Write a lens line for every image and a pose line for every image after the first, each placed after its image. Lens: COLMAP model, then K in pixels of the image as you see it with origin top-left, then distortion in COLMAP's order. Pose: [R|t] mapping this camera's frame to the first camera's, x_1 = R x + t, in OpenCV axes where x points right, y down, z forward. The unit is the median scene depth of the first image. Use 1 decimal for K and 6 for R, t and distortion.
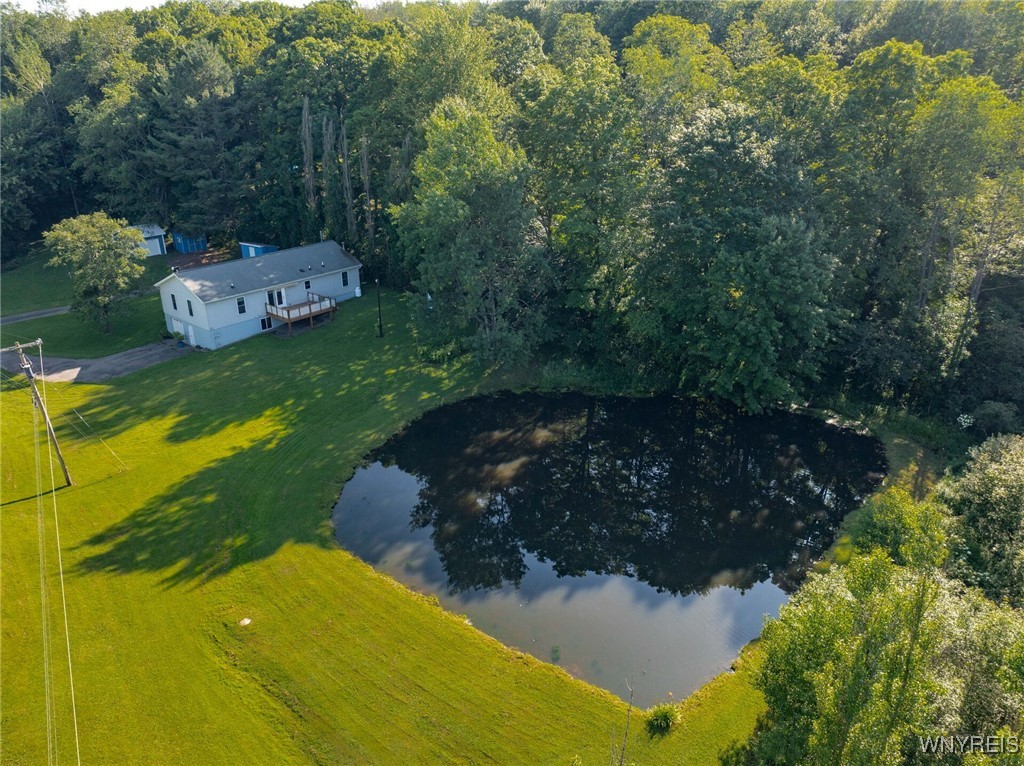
lens RADIAL K [[718.1, 0, 517.5], [0, 718.1, 384.9], [0, 0, 1]] dist [-0.035683, -0.000471]
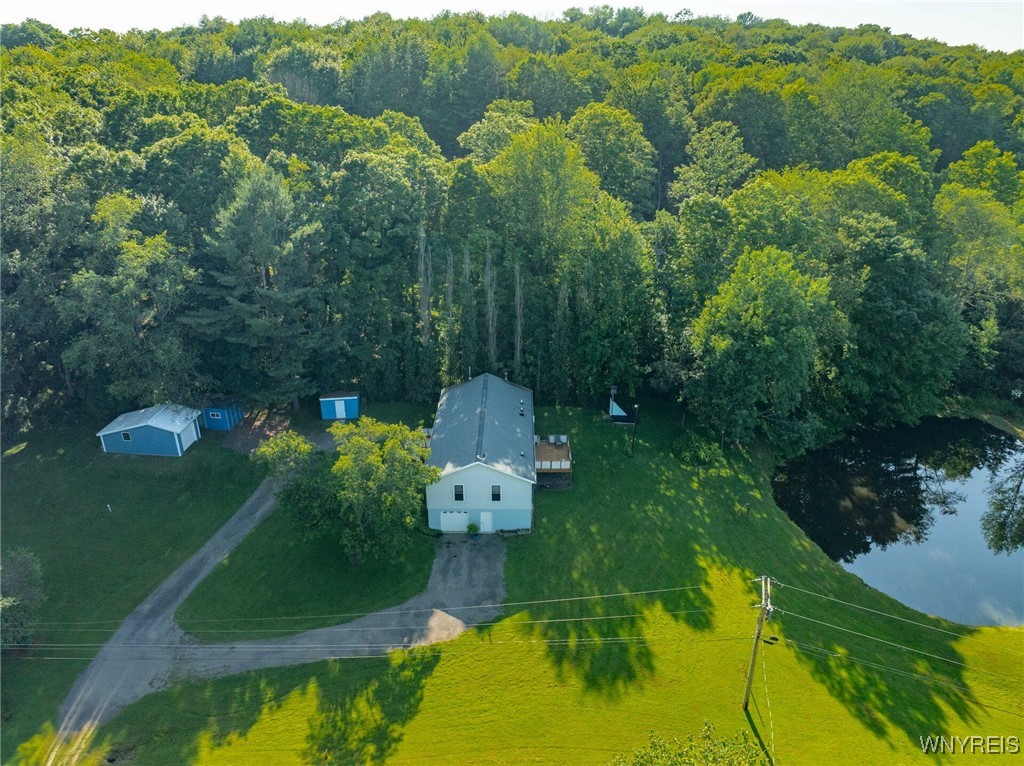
lens RADIAL K [[718.1, 0, 517.5], [0, 718.1, 384.9], [0, 0, 1]] dist [-0.035683, -0.000471]
pose [[0.774065, -0.257735, 0.578270, -0.862241], [0.252161, 0.963320, 0.091812, -0.293904], [-0.580722, 0.074748, 0.810663, 0.243925]]
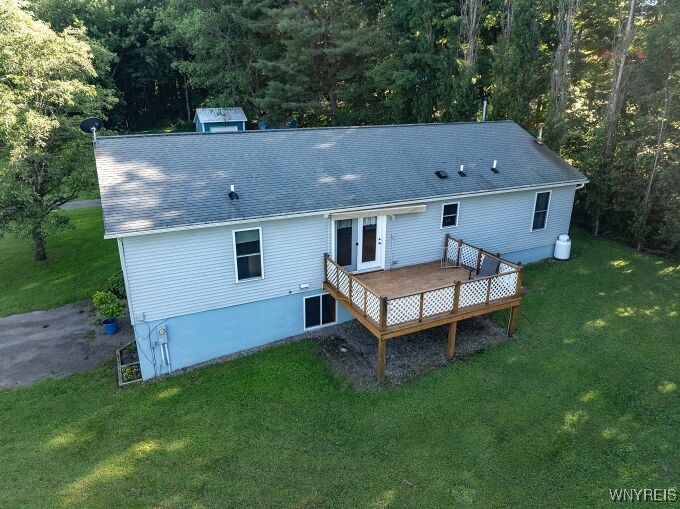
lens RADIAL K [[476.8, 0, 343.6], [0, 476.8, 255.8], [0, 0, 1]] dist [-0.035683, -0.000471]
pose [[0.909302, 0.153421, -0.386824, -0.256763], [-0.172926, 0.984806, -0.015902, -0.111178], [0.378507, 0.081351, 0.922017, 0.792669]]
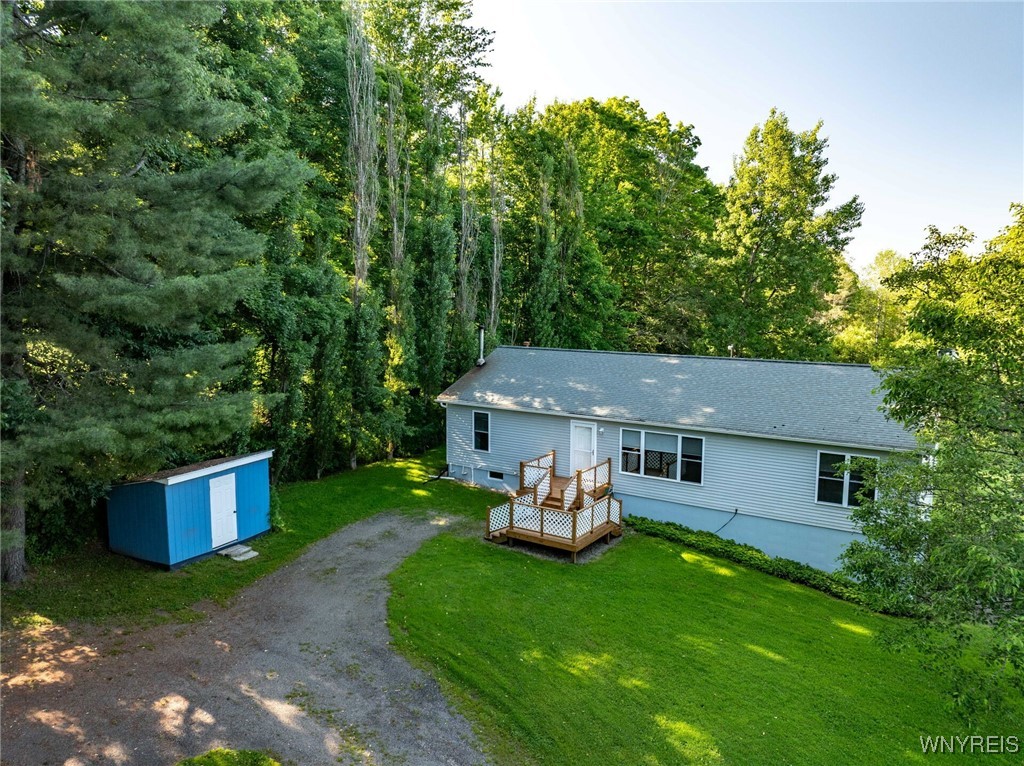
lens RADIAL K [[718.1, 0, 517.5], [0, 718.1, 384.9], [0, 0, 1]] dist [-0.035683, -0.000471]
pose [[-0.102284, -0.127459, 0.986556, -0.757194], [0.397592, 0.903857, 0.157996, -0.272515], [-0.911843, 0.408407, -0.041773, 1.135616]]
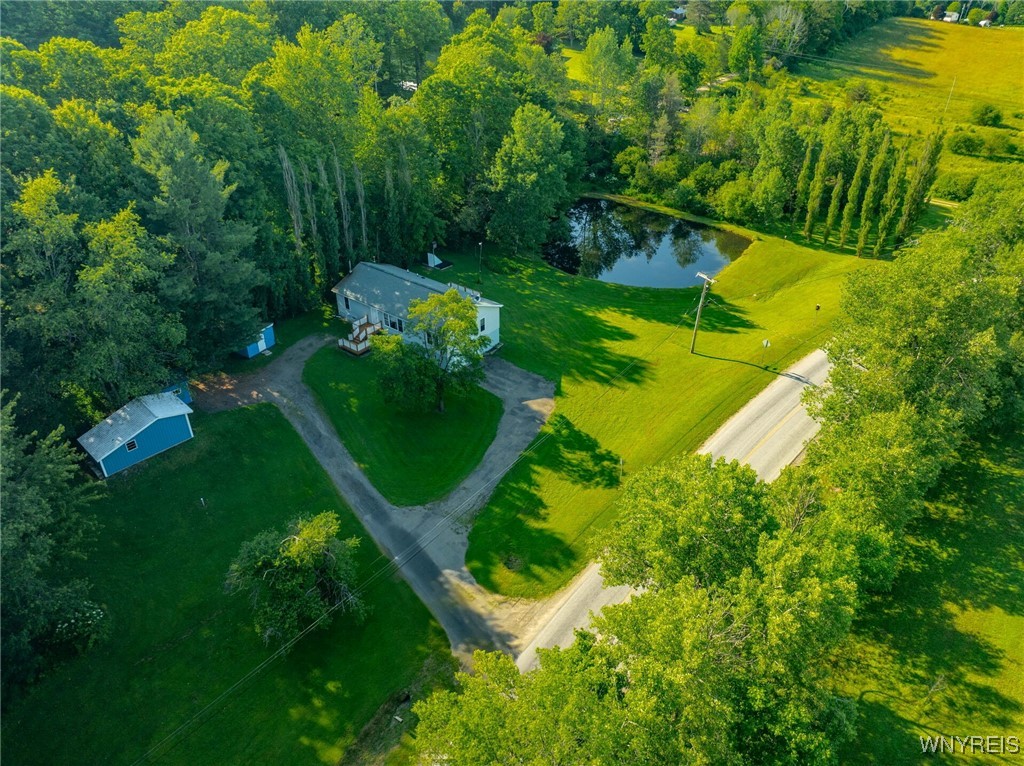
lens RADIAL K [[718.1, 0, 517.5], [0, 718.1, 384.9], [0, 0, 1]] dist [-0.035683, -0.000471]
pose [[-0.021290, -0.541664, 0.840325, -1.413402], [0.401625, 0.765081, 0.503338, -0.566001], [-0.915557, 0.348212, 0.201257, 0.705075]]
